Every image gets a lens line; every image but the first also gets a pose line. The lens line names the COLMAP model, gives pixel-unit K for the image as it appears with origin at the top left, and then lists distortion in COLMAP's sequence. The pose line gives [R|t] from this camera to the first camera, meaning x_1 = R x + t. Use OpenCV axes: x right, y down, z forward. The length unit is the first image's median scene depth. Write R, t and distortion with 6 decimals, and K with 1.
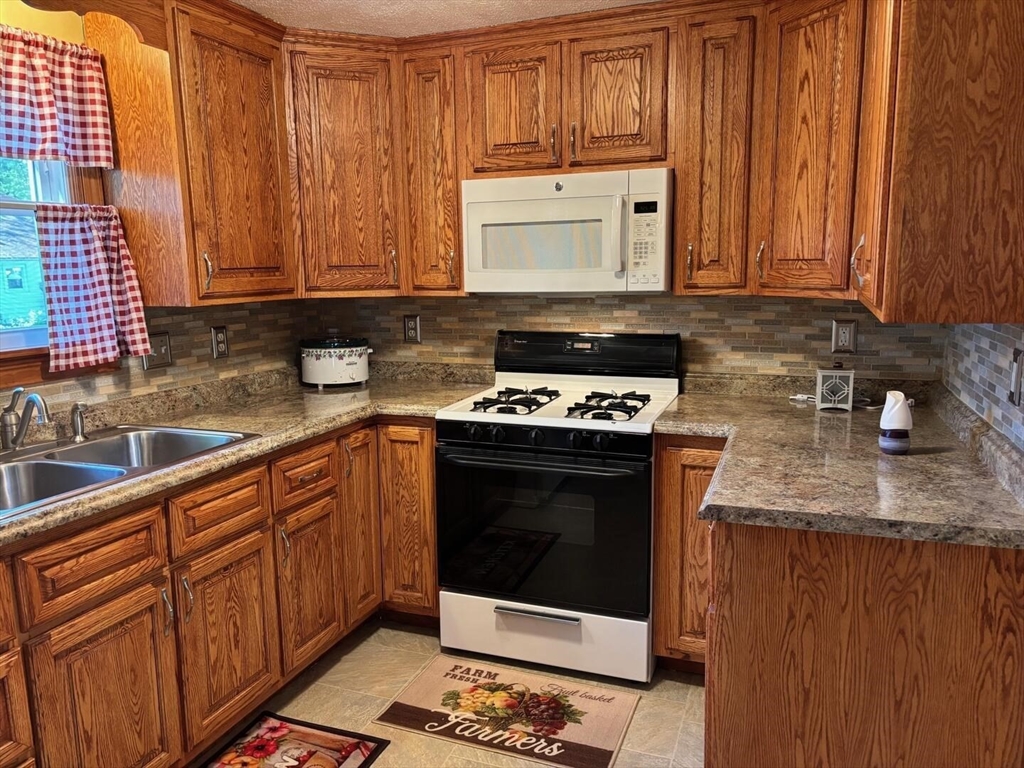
lens RADIAL K [[768.7, 0, 513.7], [0, 768.7, 382.4], [0, 0, 1]] dist [0.050511, -0.053566]
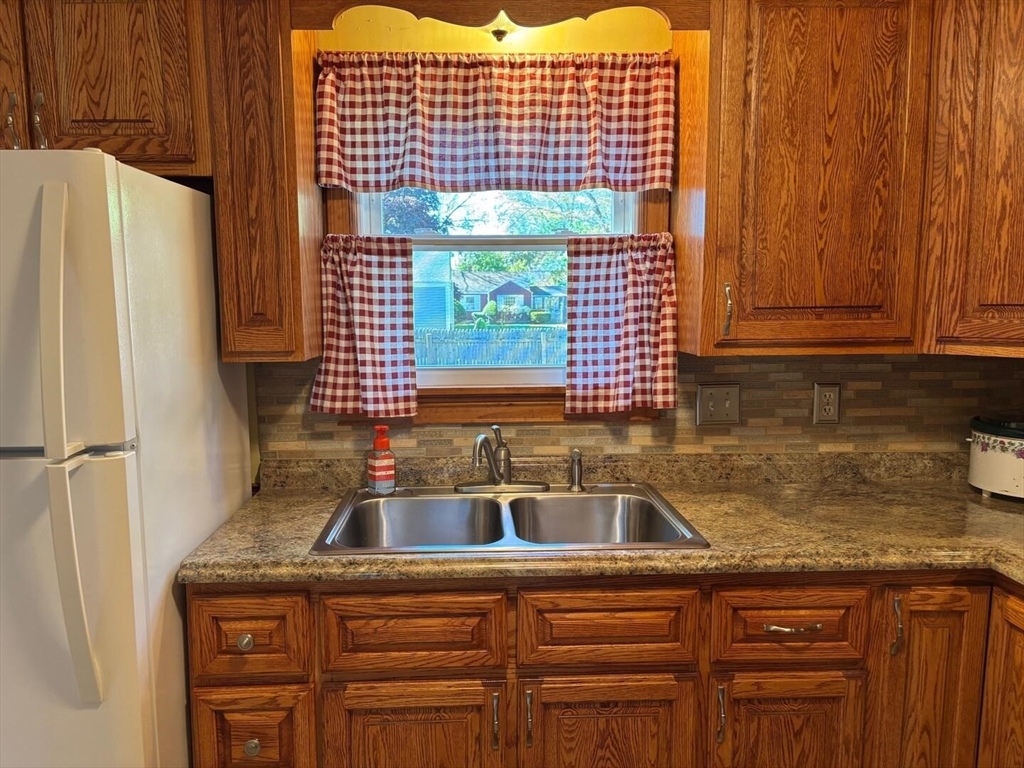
lens RADIAL K [[768.7, 0, 510.4], [0, 768.7, 389.4], [0, 0, 1]] dist [0.050511, -0.053566]
pose [[0.403498, 0.122788, -0.906704, 0.210429], [-0.140532, 0.987513, 0.071192, -0.092196], [0.904124, 0.098695, 0.415715, 0.502644]]
